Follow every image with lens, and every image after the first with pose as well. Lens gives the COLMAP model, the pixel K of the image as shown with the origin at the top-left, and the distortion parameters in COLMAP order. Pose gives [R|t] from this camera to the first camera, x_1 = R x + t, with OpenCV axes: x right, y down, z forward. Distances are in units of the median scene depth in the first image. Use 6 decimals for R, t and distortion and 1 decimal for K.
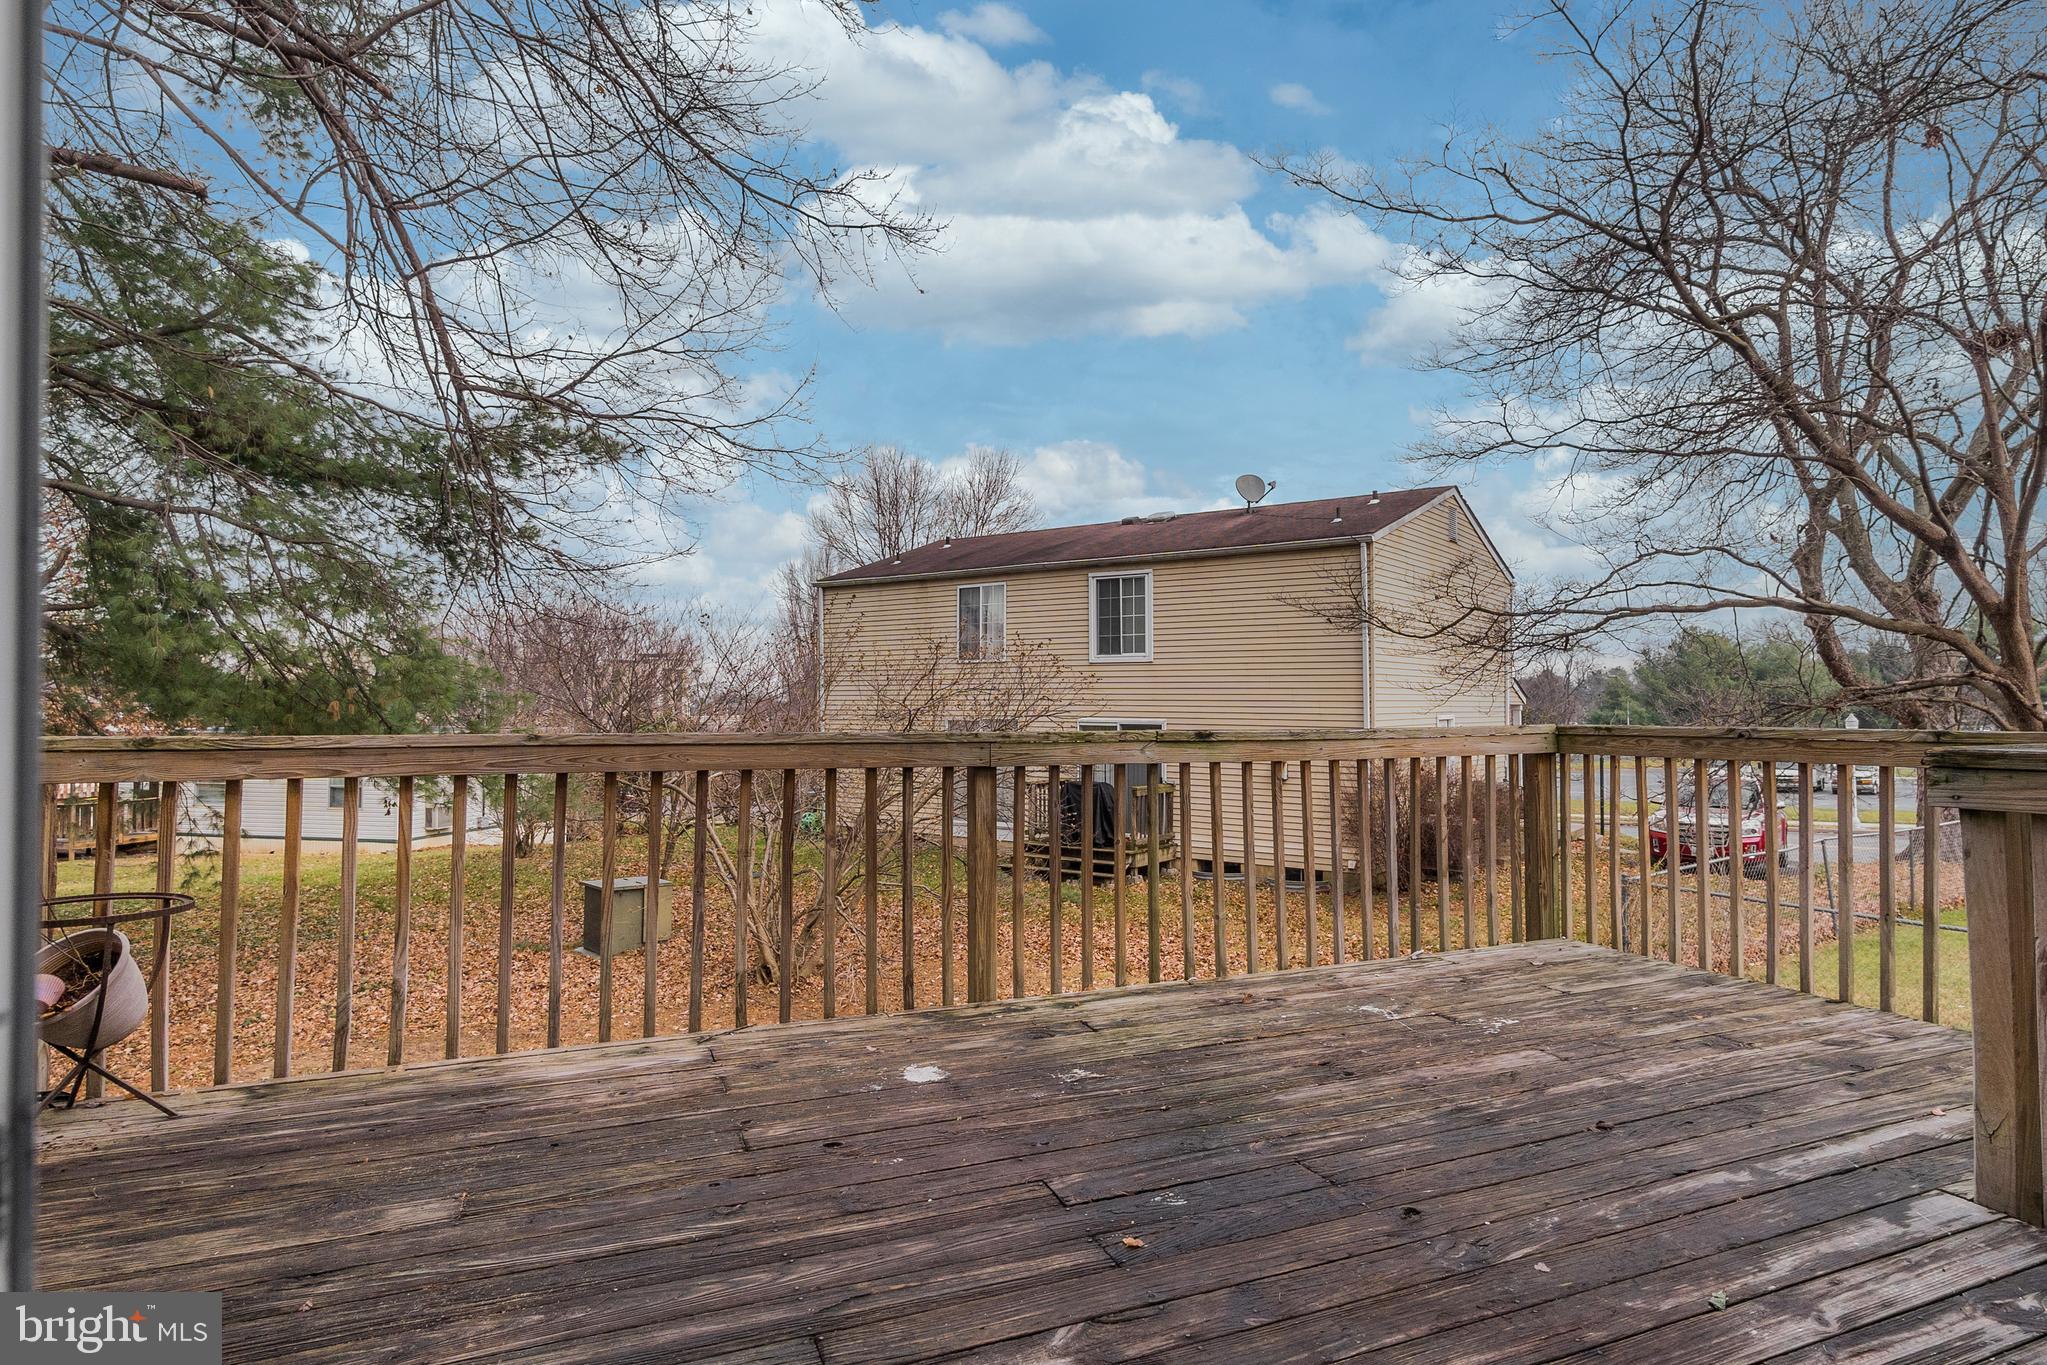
lens RADIAL K [[1075.7, 0, 1031.1], [0, 1075.7, 670.1], [0, 0, 1]] dist [0.004187, 0.000387]
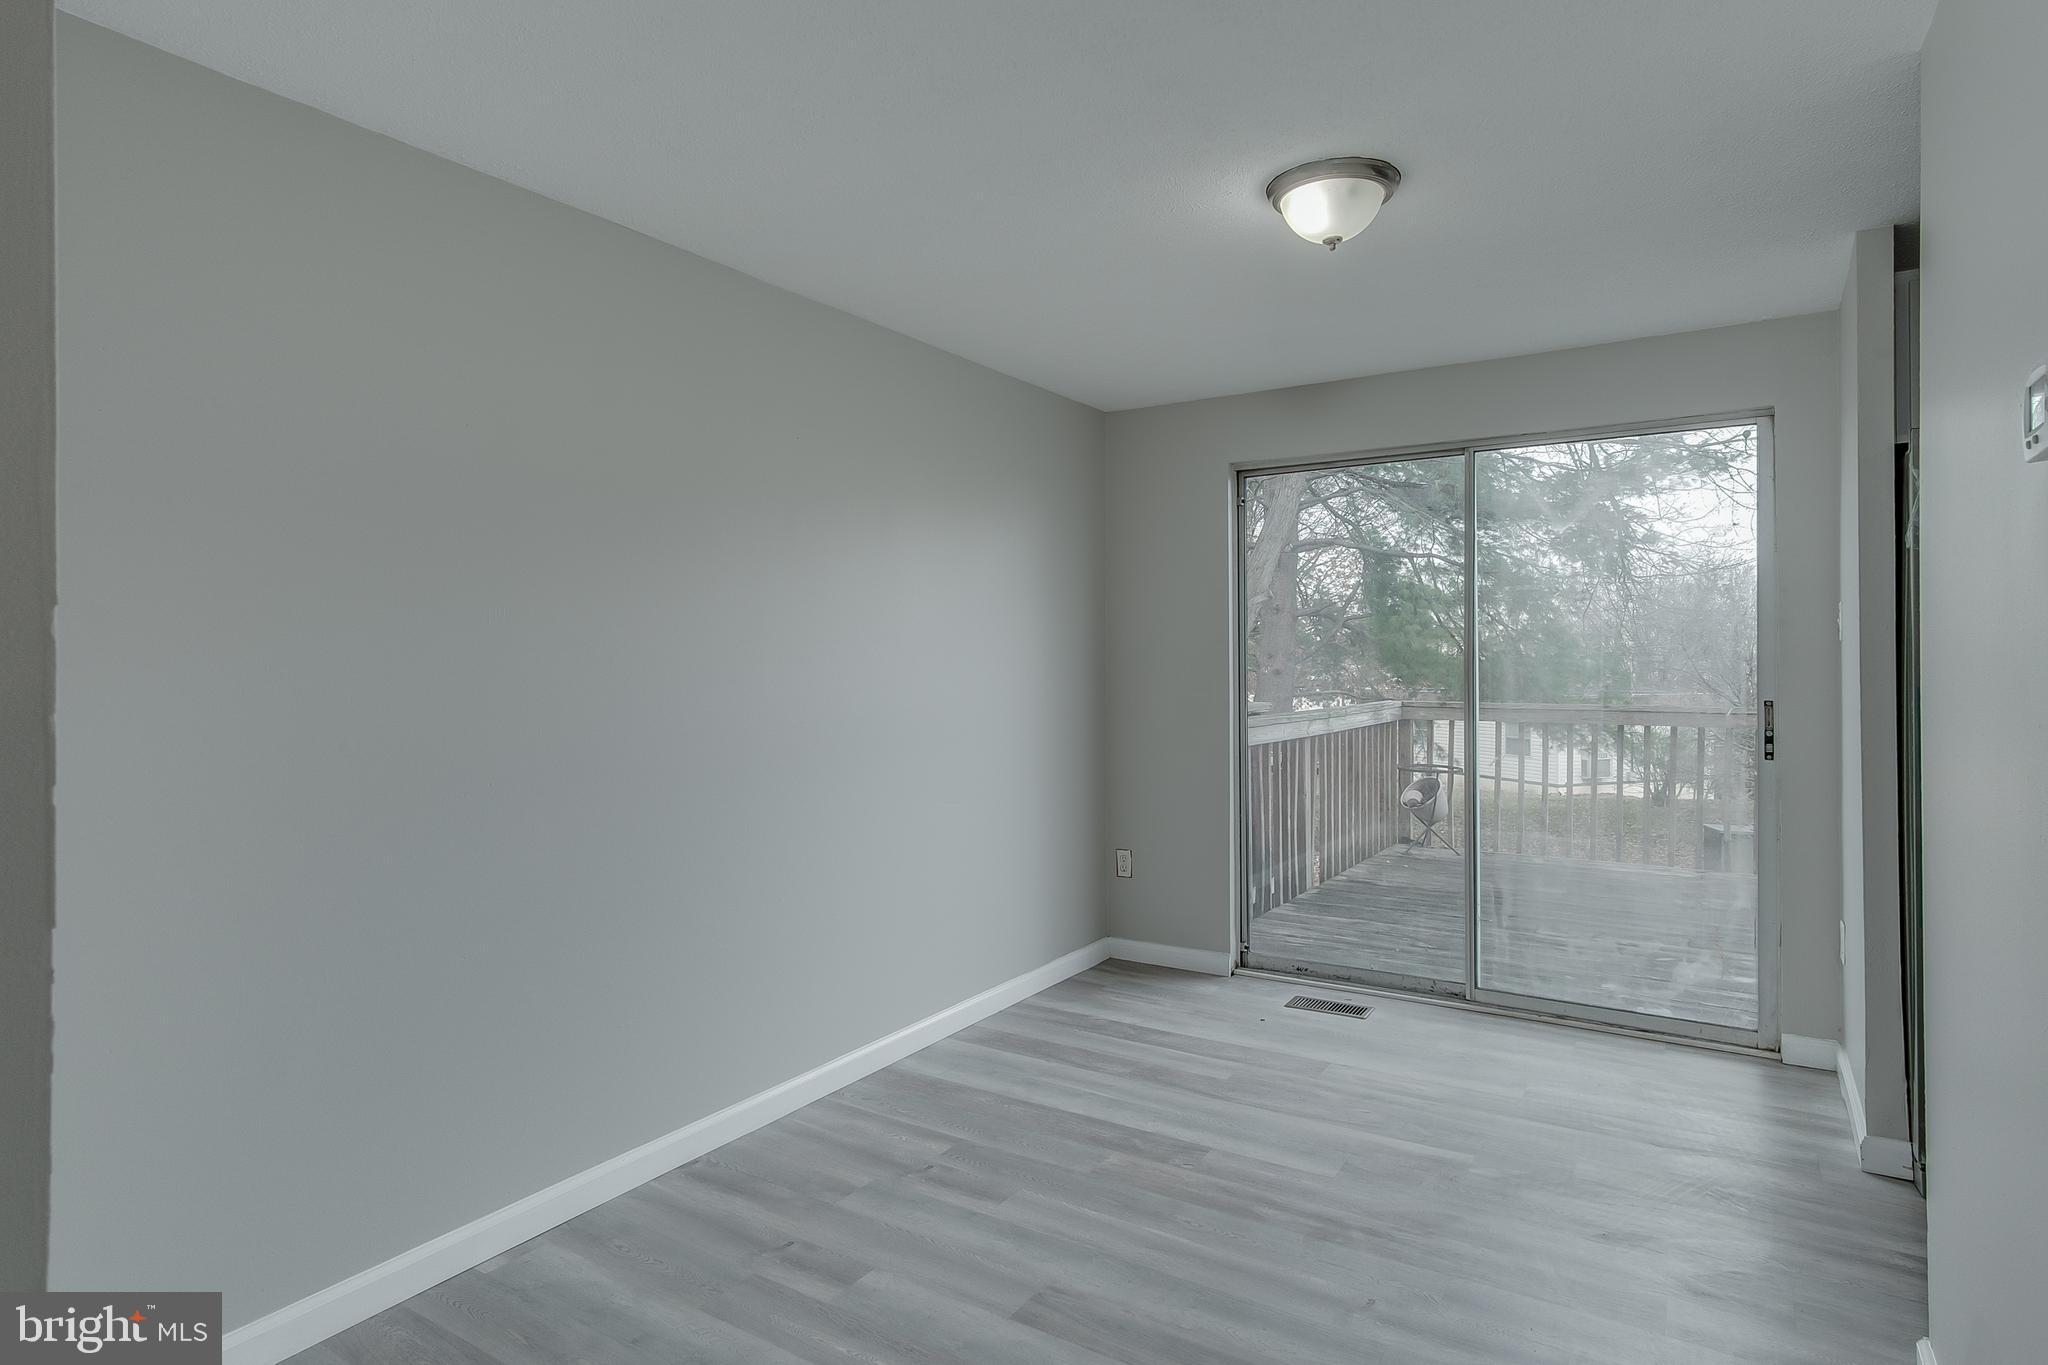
lens RADIAL K [[1115.4, 0, 1028.9], [0, 1115.4, 655.7], [0, 0, 1]] dist [0.005601, 0.002072]
pose [[0.557968, -0.006419, -0.829837, 0.209006], [0.026730, 0.999590, 0.010241, -0.026088], [0.829432, -0.027896, 0.557911, -0.327979]]
